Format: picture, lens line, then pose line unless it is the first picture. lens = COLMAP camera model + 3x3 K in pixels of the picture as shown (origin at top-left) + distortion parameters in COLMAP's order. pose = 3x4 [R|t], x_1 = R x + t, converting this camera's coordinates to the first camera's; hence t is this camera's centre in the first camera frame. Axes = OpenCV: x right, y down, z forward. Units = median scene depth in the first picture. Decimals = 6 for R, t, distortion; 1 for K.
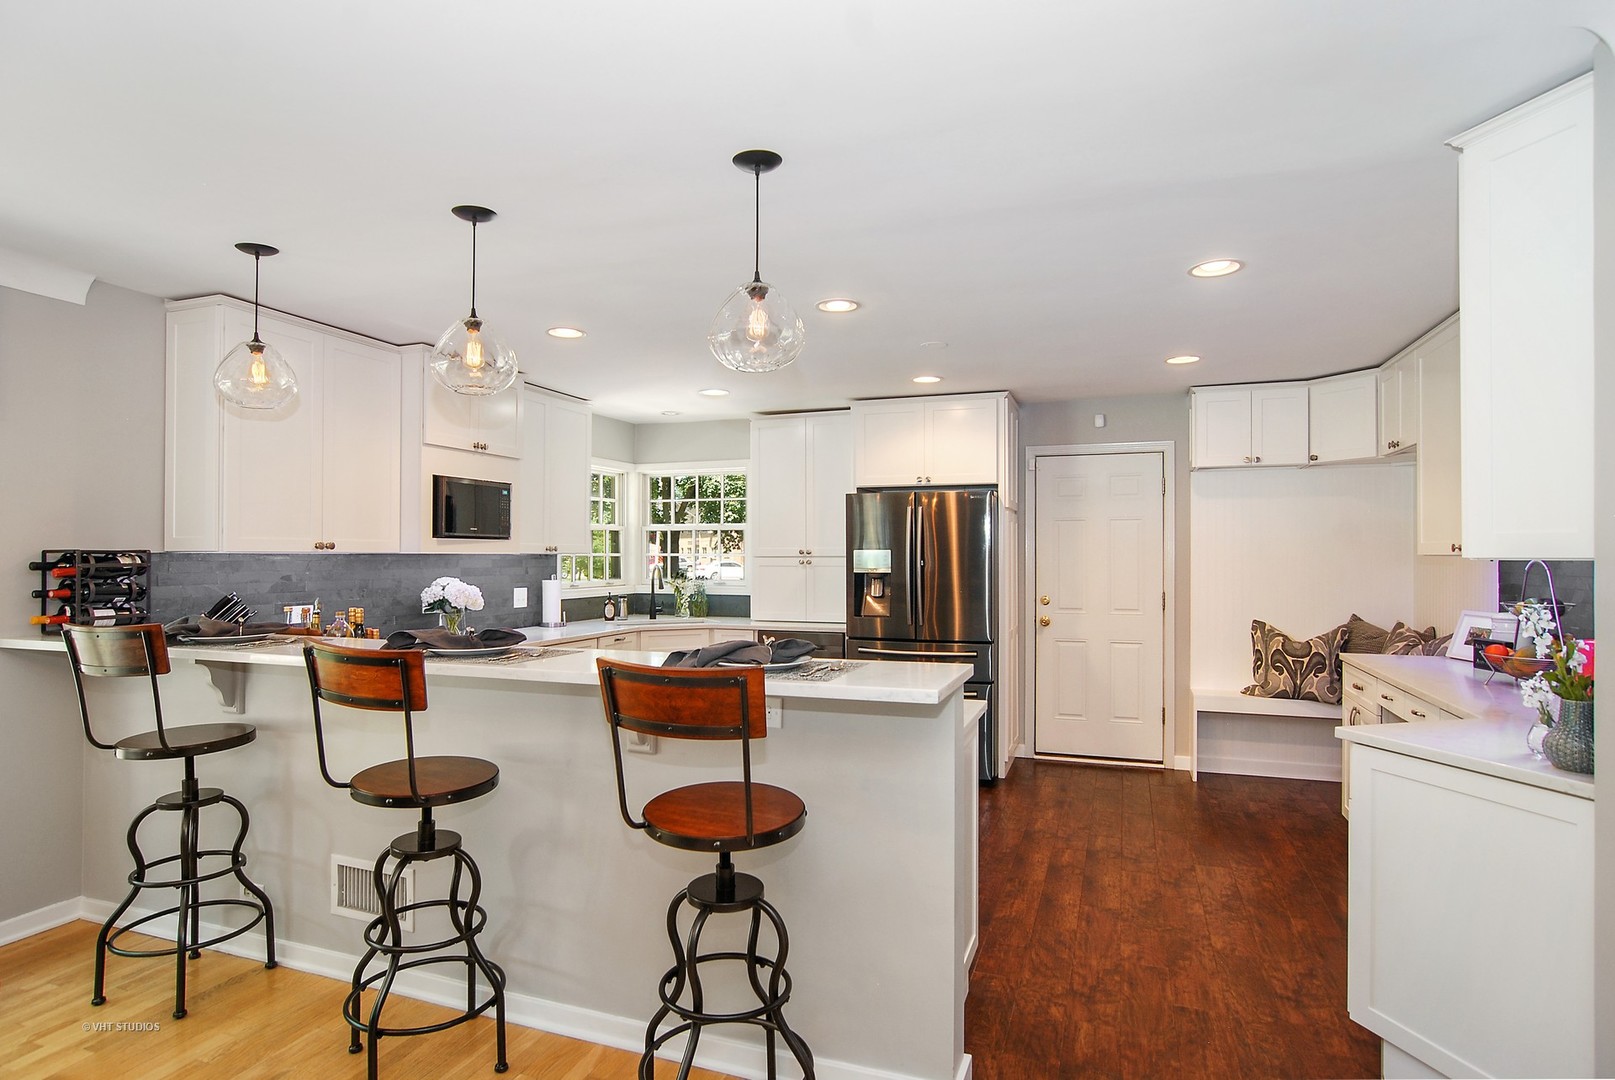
lens RADIAL K [[891.3, 0, 807.5], [0, 891.3, 540.0], [0, 0, 1]] dist [-0.000755, 0.000432]
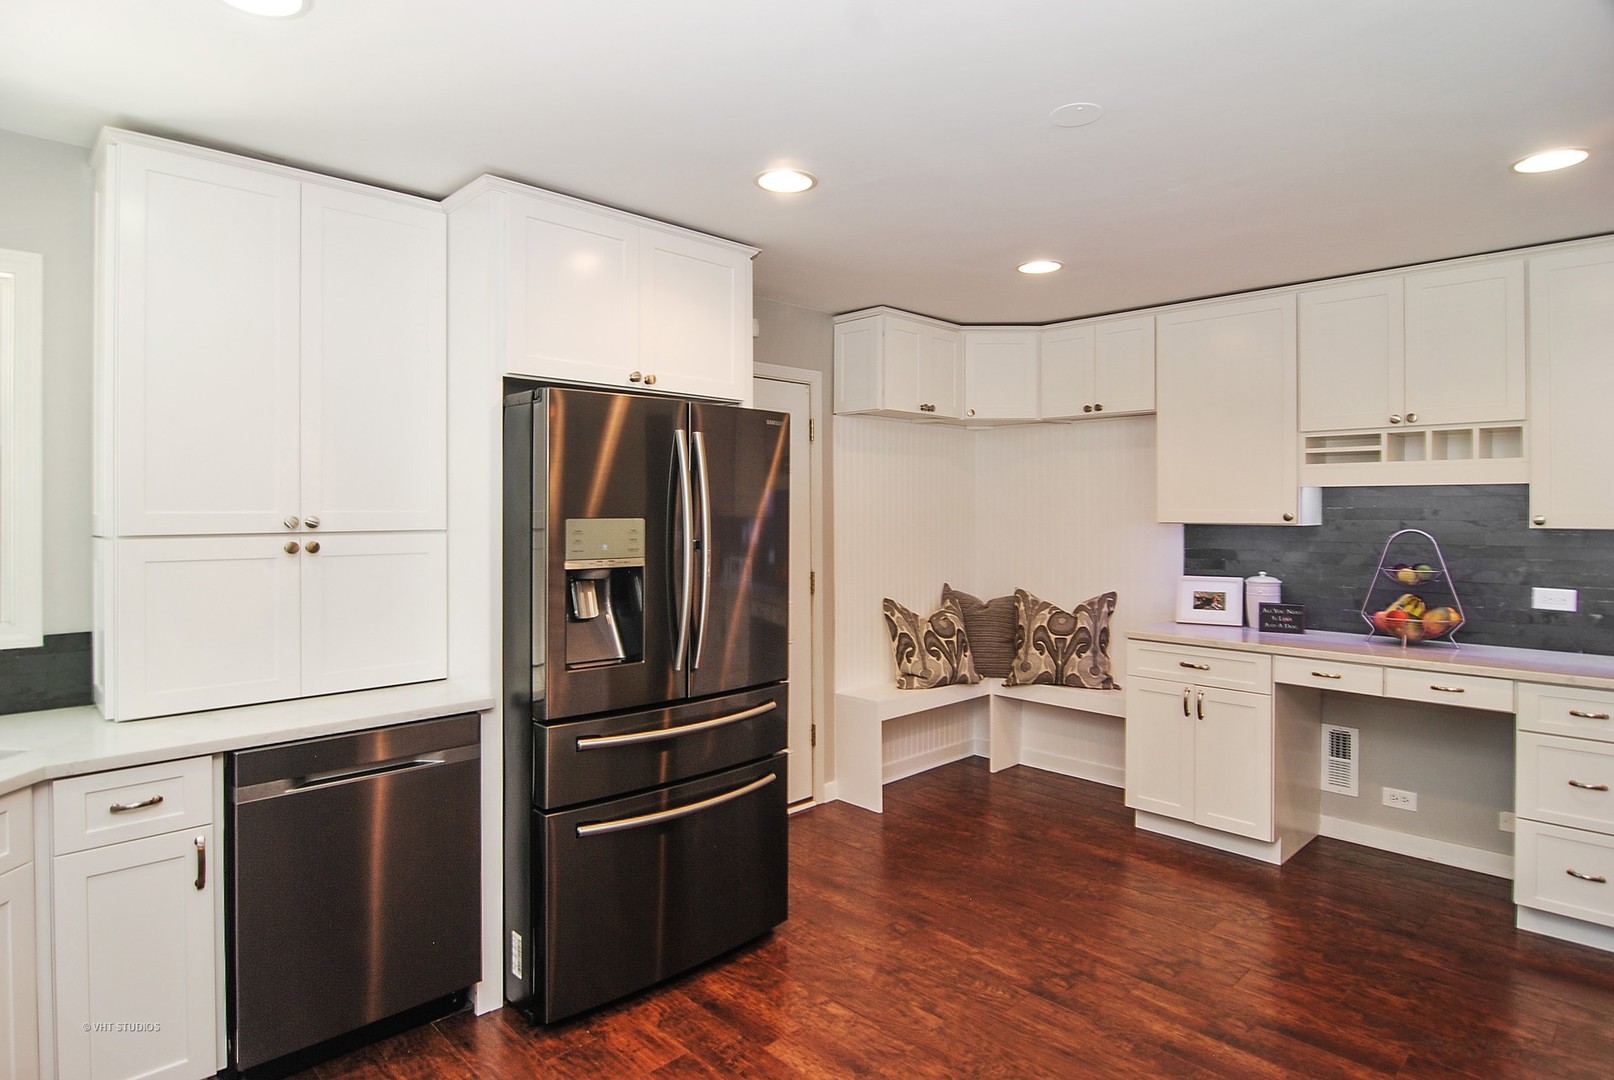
lens RADIAL K [[886.6, 0, 791.7], [0, 886.6, 507.7], [0, 0, 1]] dist [-0.011948, -0.000368]
pose [[0.443163, 0.003269, 0.896435, -0.305029], [-0.014230, 0.999893, 0.003388, 0.002781], [-0.896328, -0.014258, 0.443162, 0.755843]]
